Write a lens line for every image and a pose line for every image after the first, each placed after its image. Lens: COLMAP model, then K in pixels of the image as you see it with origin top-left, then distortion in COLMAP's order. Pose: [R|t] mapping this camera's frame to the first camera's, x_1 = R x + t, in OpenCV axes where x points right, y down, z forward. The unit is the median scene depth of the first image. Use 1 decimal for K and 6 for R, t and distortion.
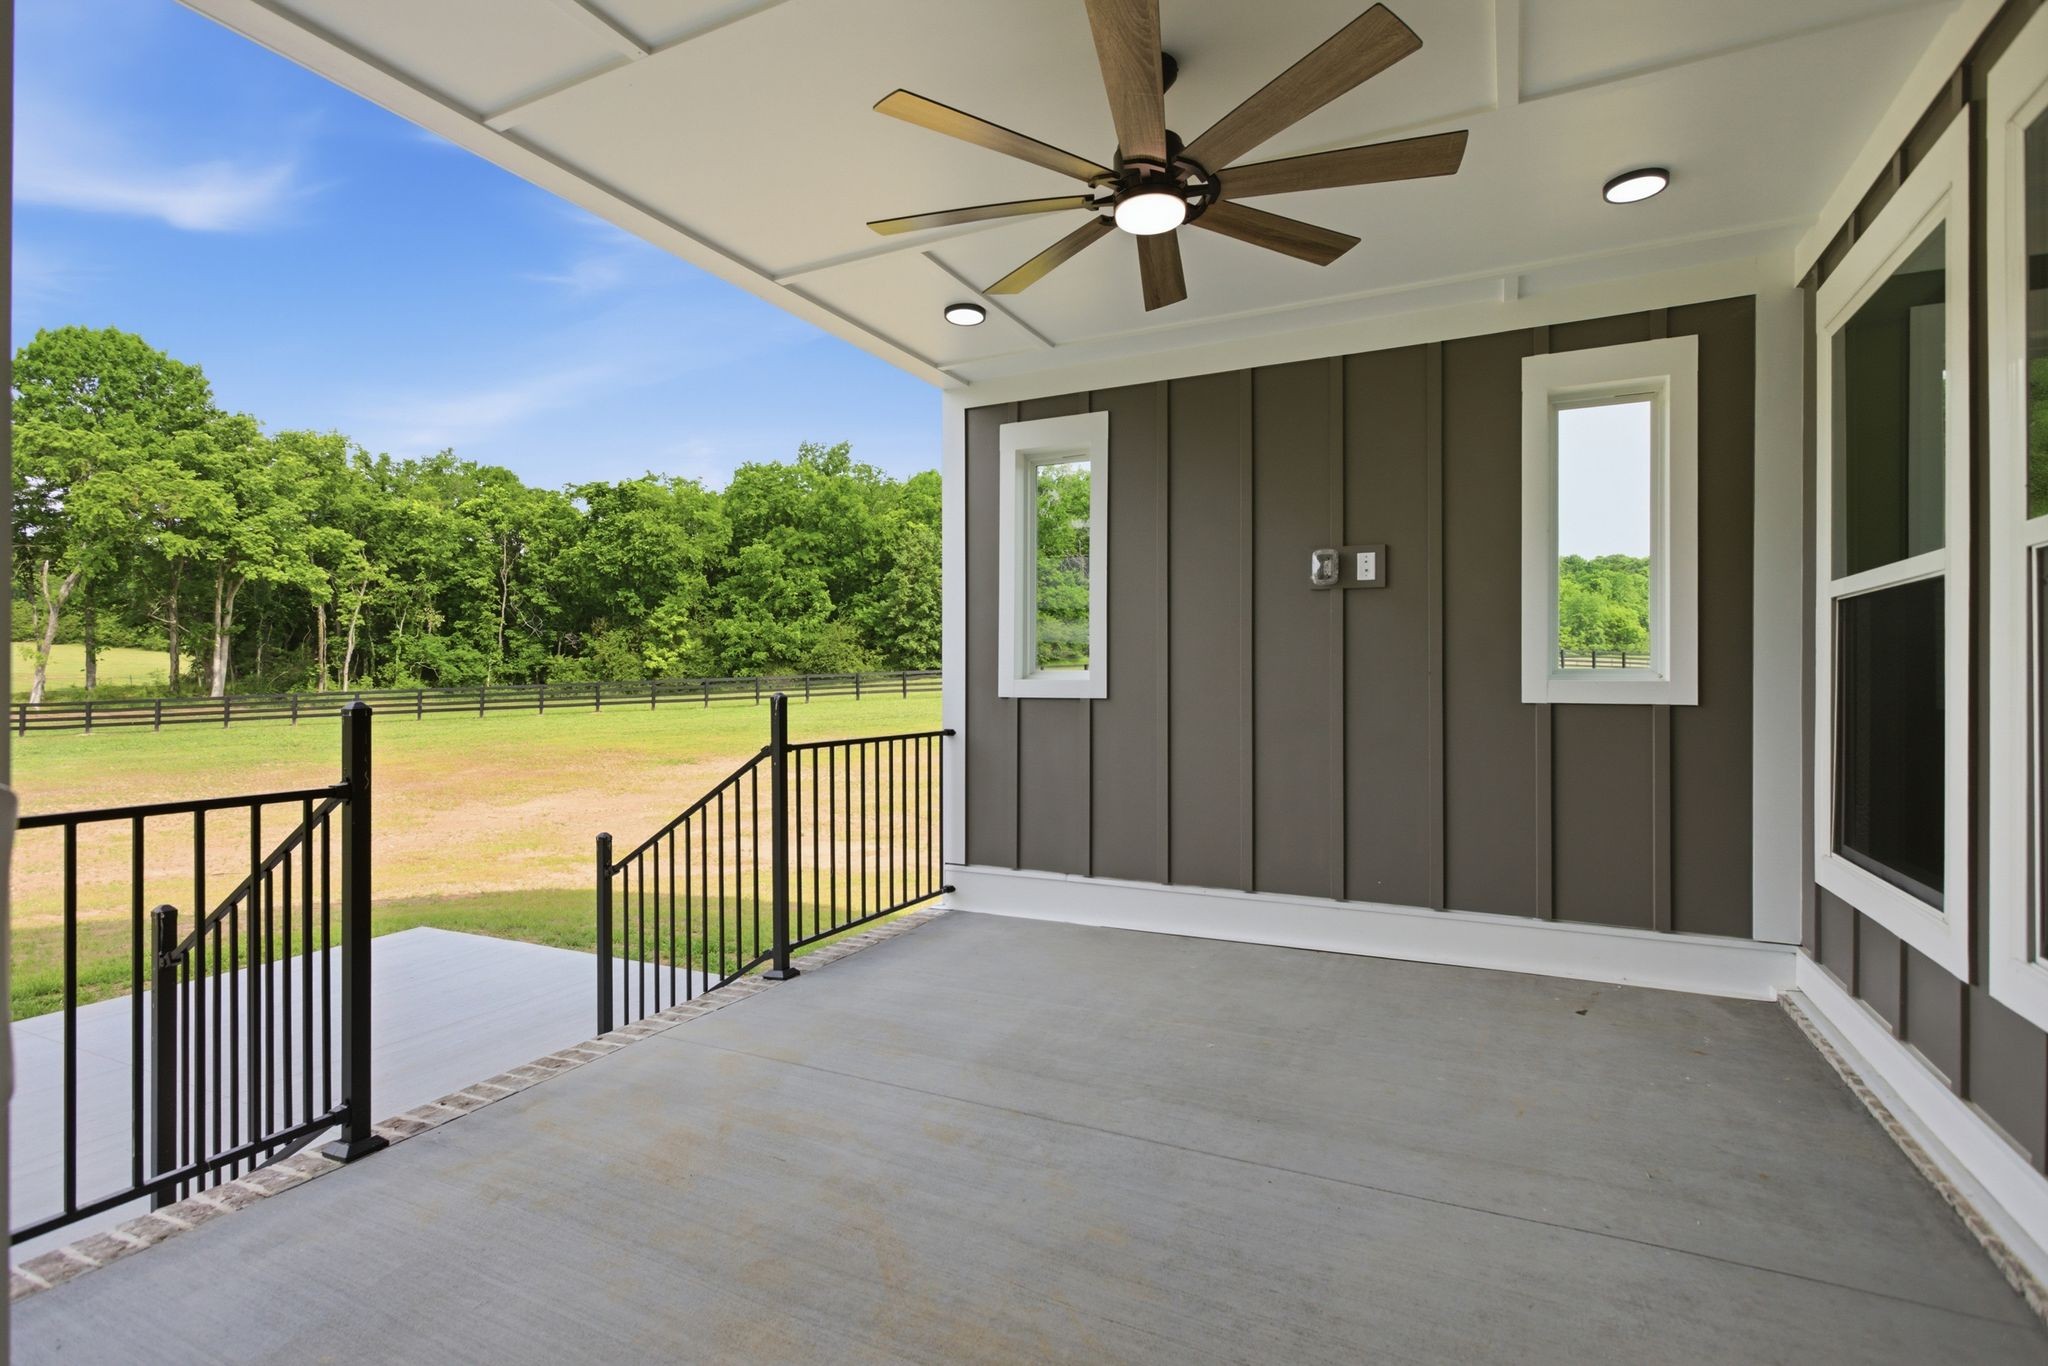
lens RADIAL K [[978.6, 0, 1015.6], [0, 978.6, 682.5], [0, 0, 1]] dist [0.002449, 0.000175]
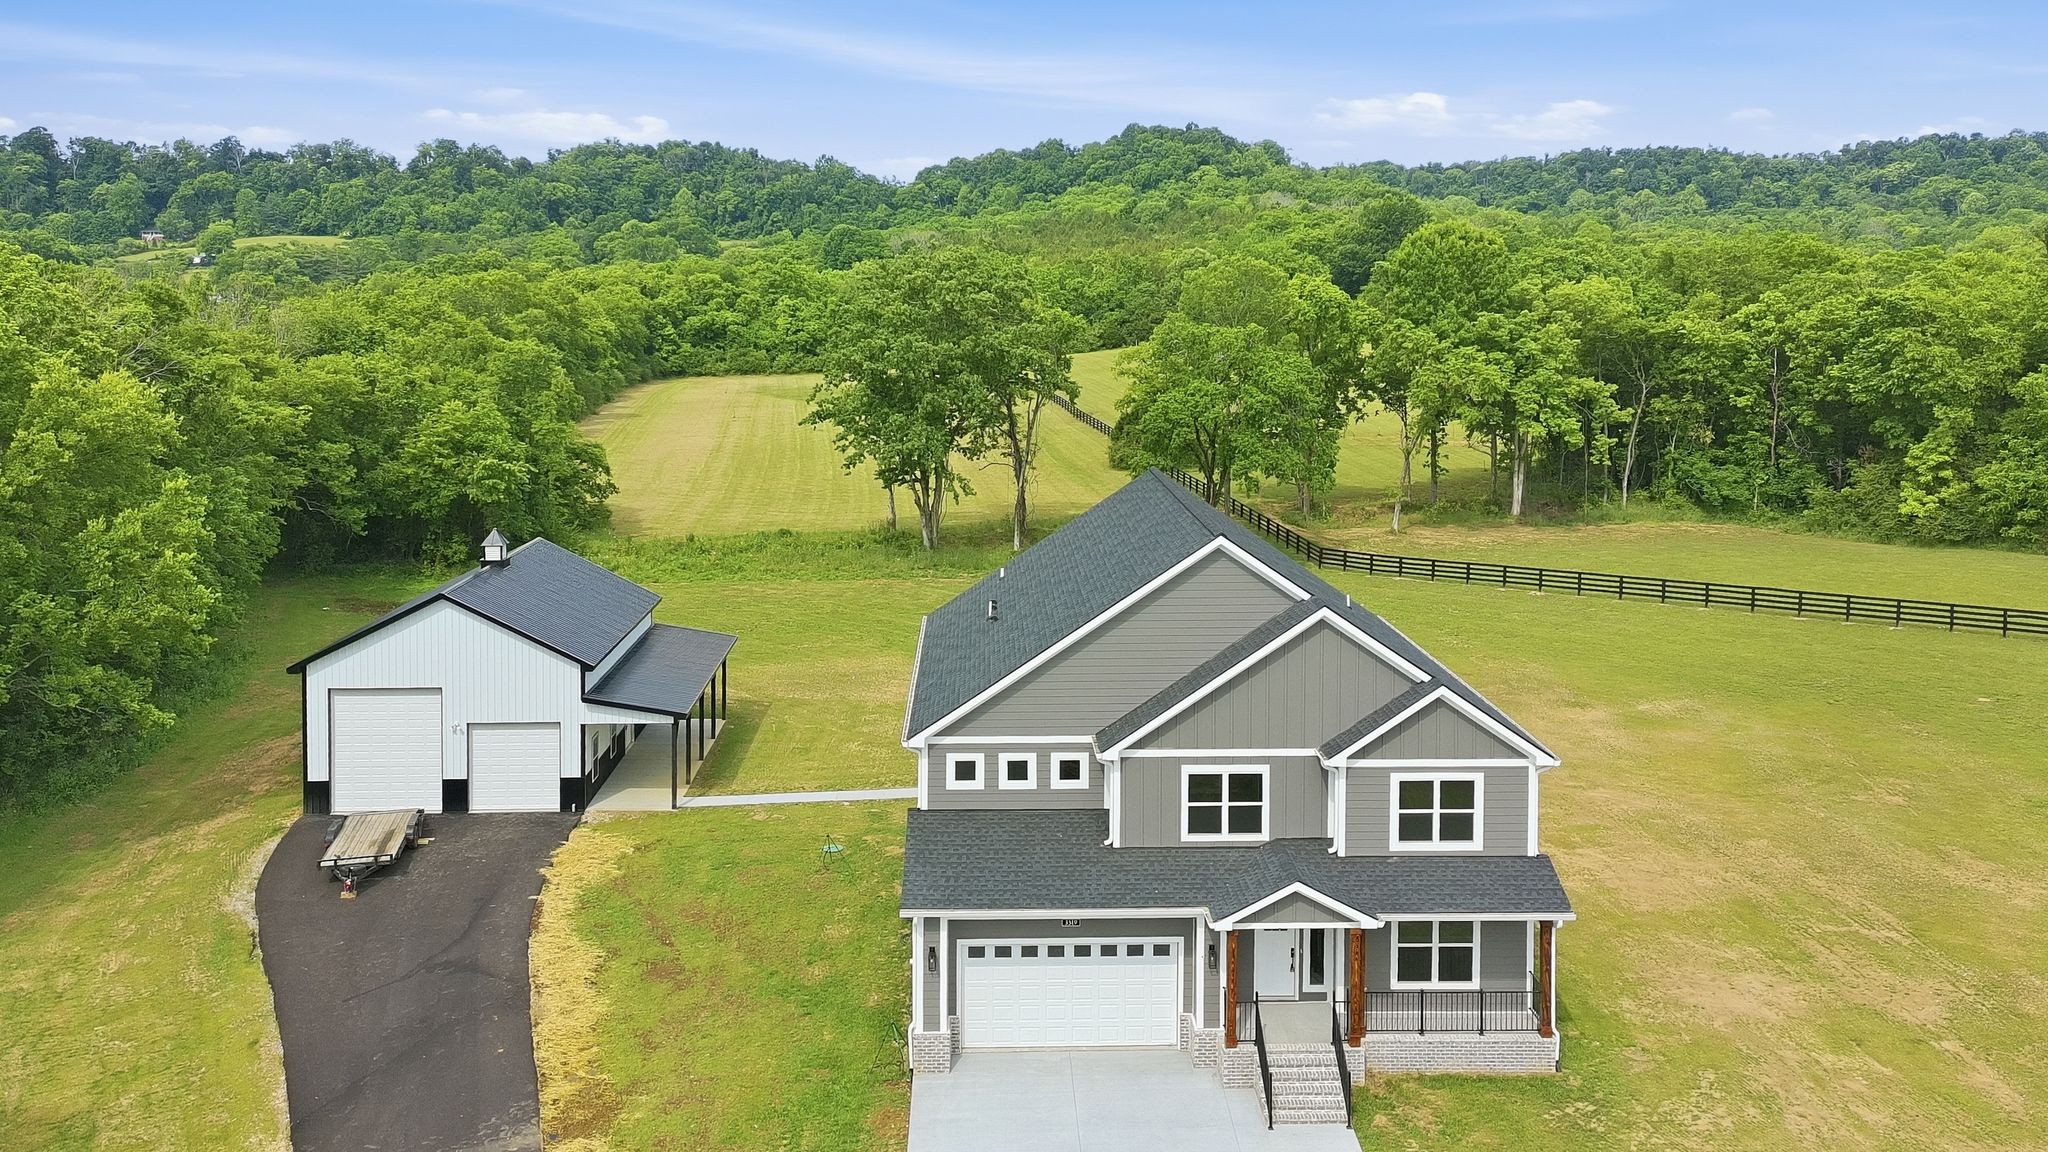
lens RADIAL K [[1633.1, 0, 1033.2], [0, 1633.1, 393.3], [0, 0, 1]] dist [0.034597, -0.009782]
pose [[0.480461, 0.045288, -0.875846, 0.527002], [-0.004629, 0.998783, 0.049106, -0.186609], [0.877004, -0.019539, 0.480086, -0.379192]]
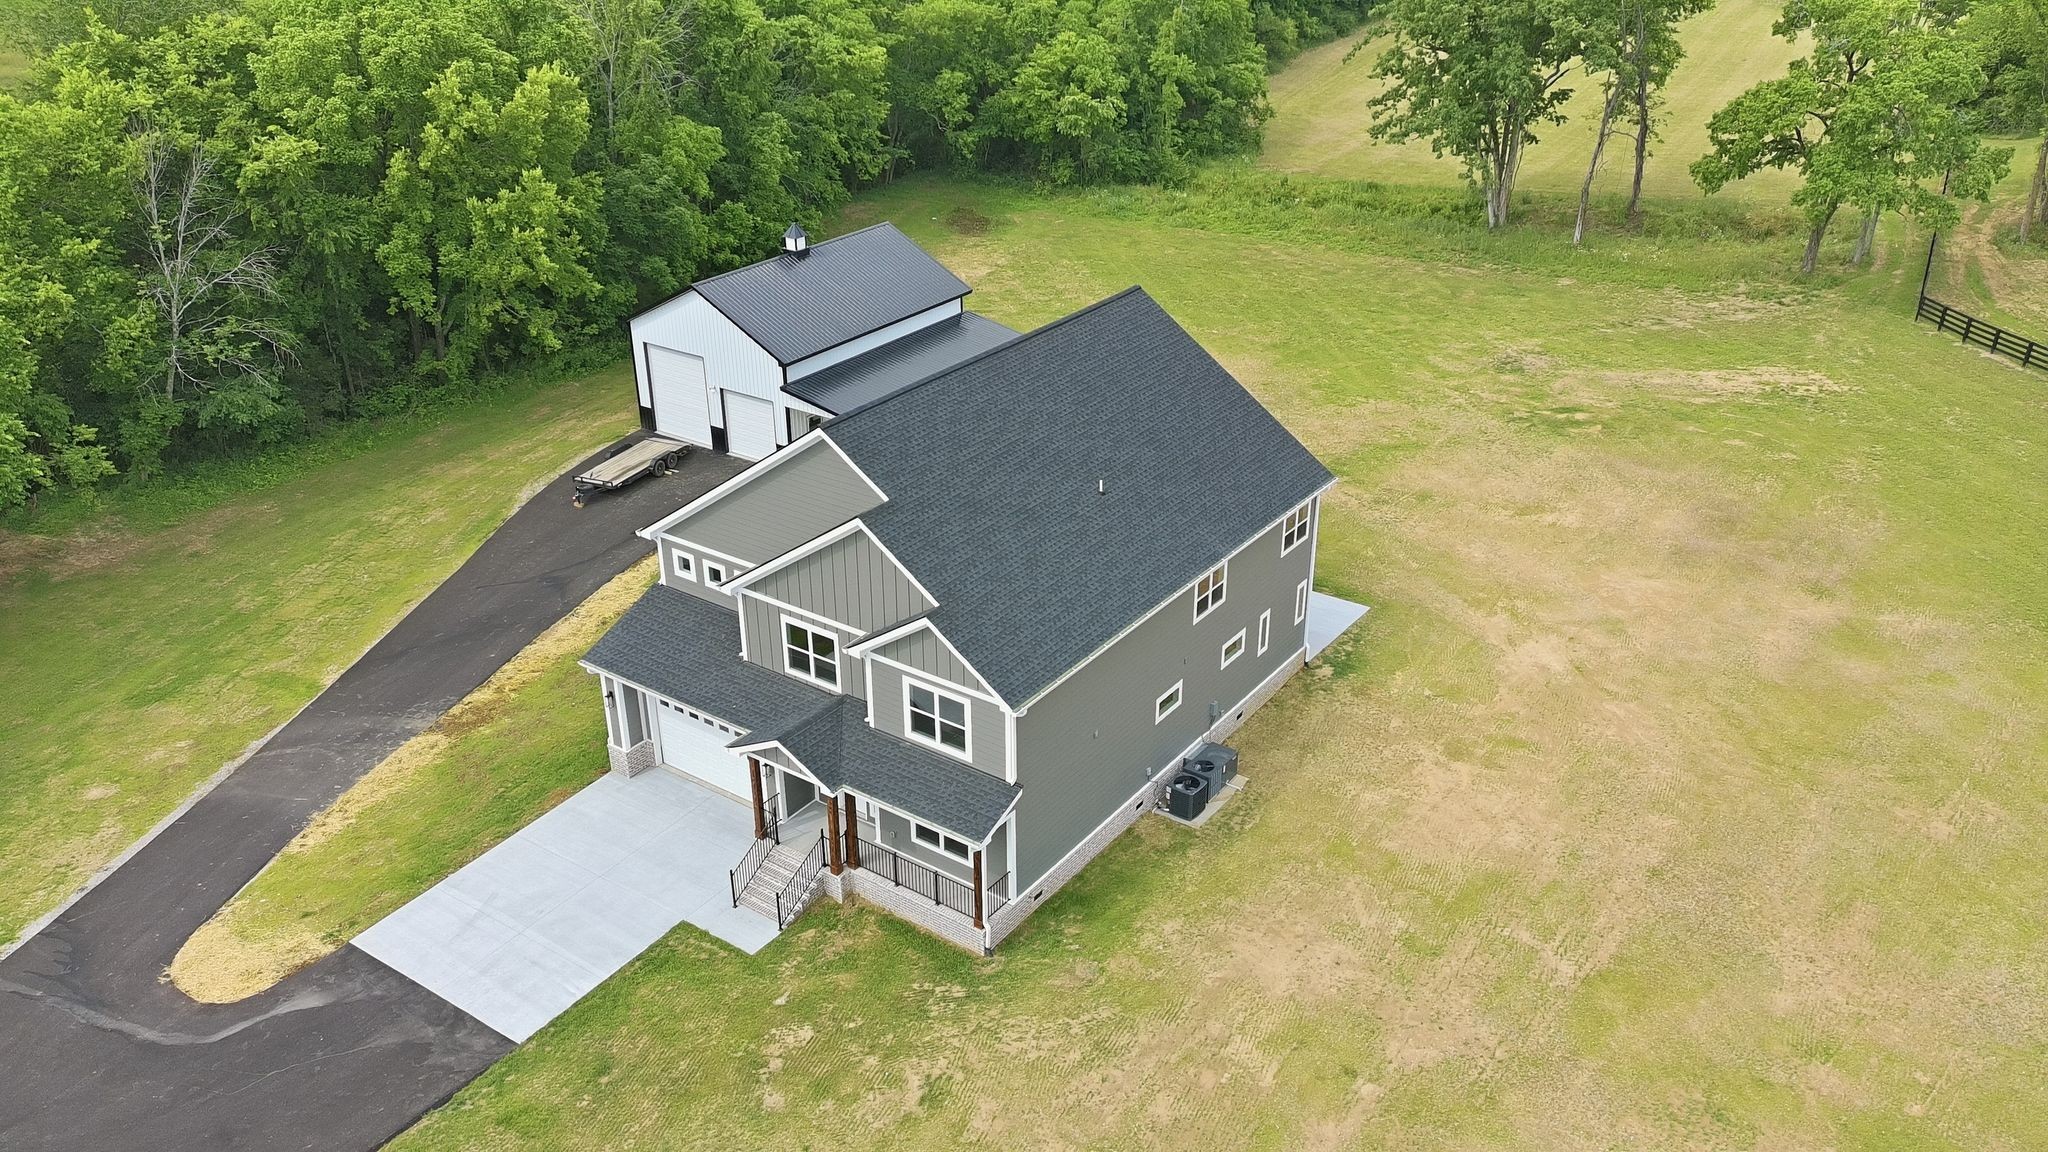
lens RADIAL K [[1536.5, 0, 1033.6], [0, 1536.5, 590.3], [0, 0, 1]] dist [0.096824, -0.125170]
pose [[-0.142471, 0.447601, -0.882811, 0.577645], [-0.003367, 0.891685, 0.452644, -0.298018], [0.989793, 0.067461, -0.125532, 0.036993]]
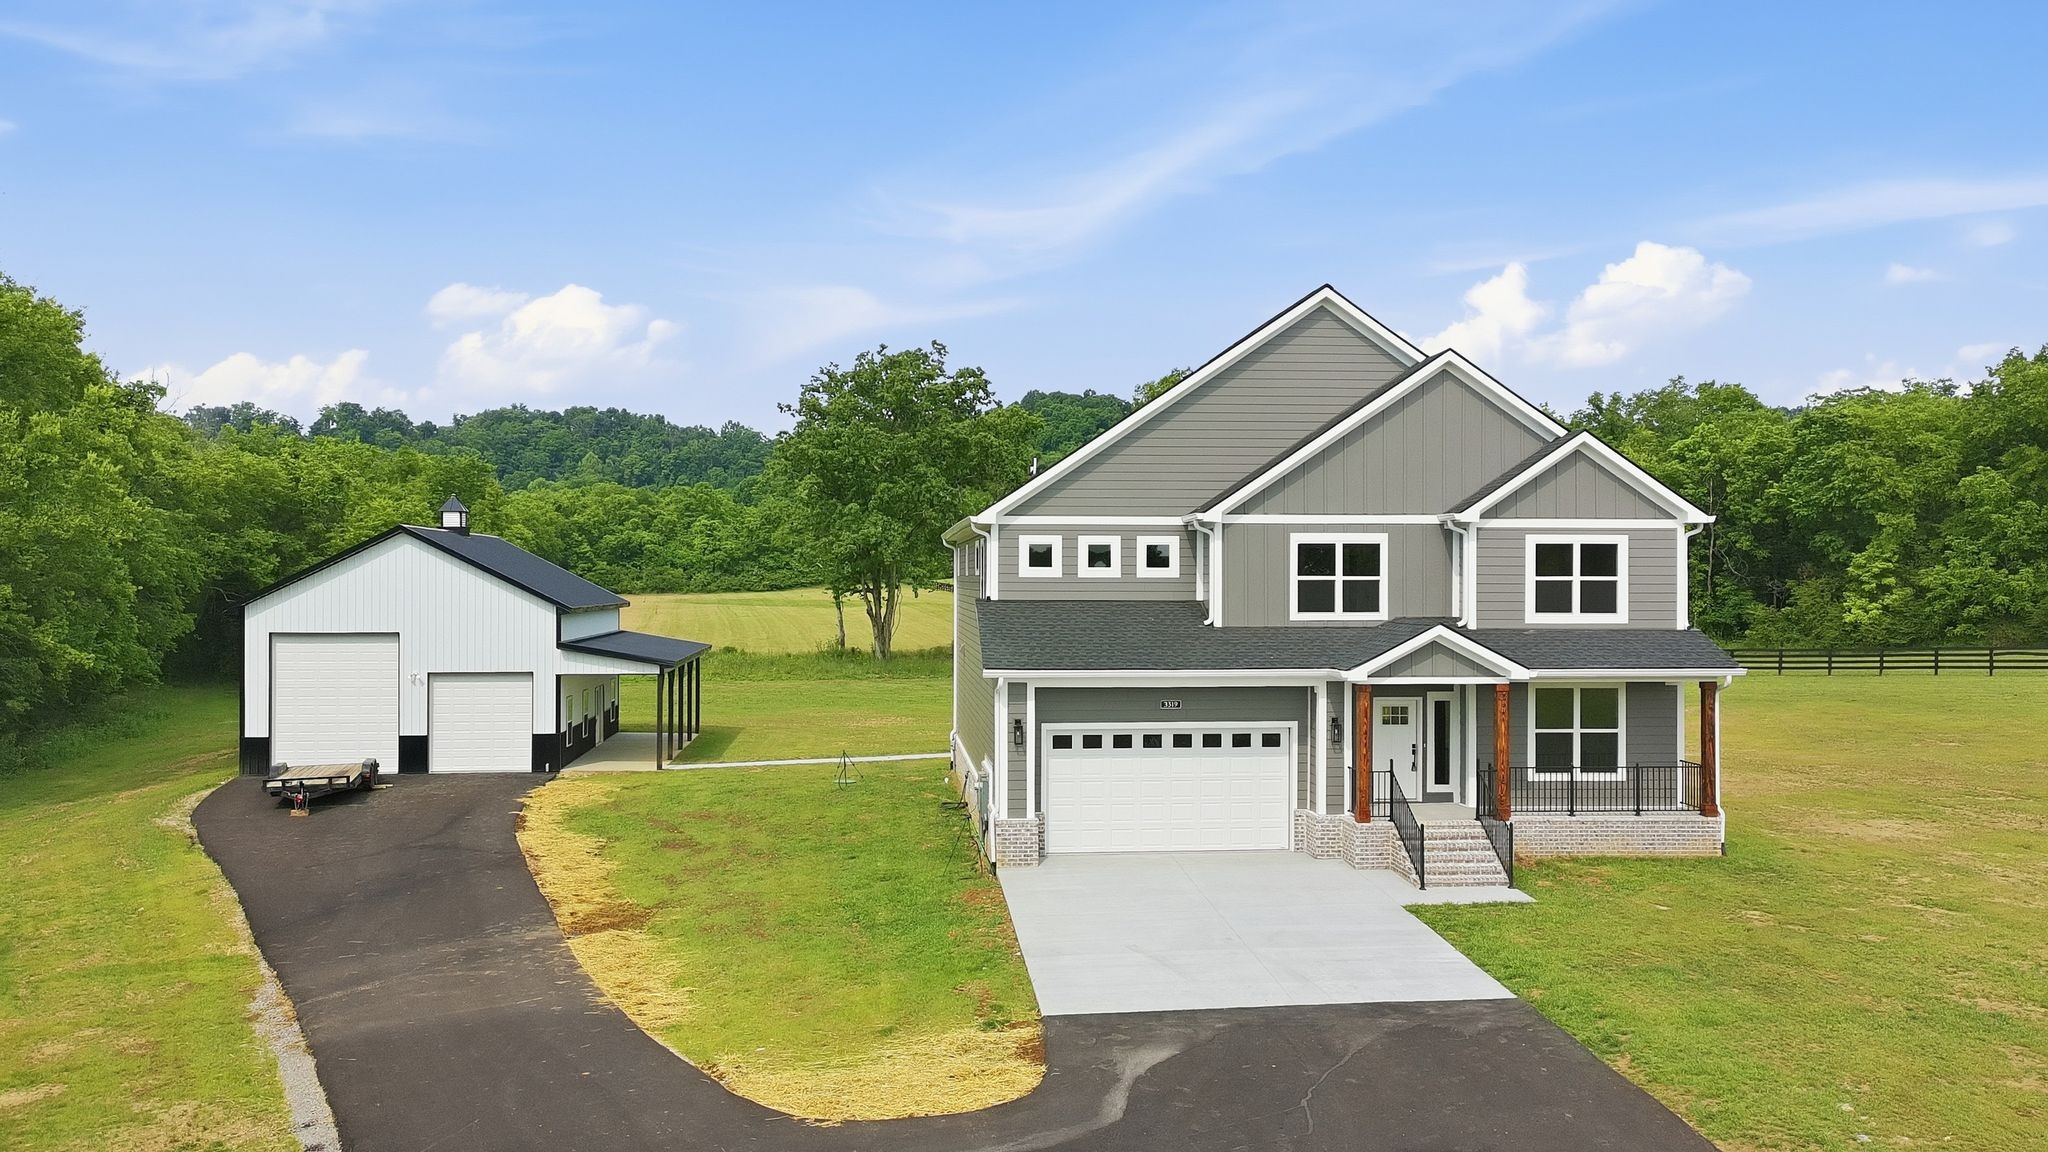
lens RADIAL K [[1582.7, 0, 1029.6], [0, 1582.7, 582.1], [0, 0, 1]] dist [0.059866, -0.063471]
pose [[0.534136, -0.001169, -0.845398, 0.444861], [-0.005018, 0.999977, -0.004553, -0.039531], [0.845384, 0.006674, 0.534118, -0.390196]]
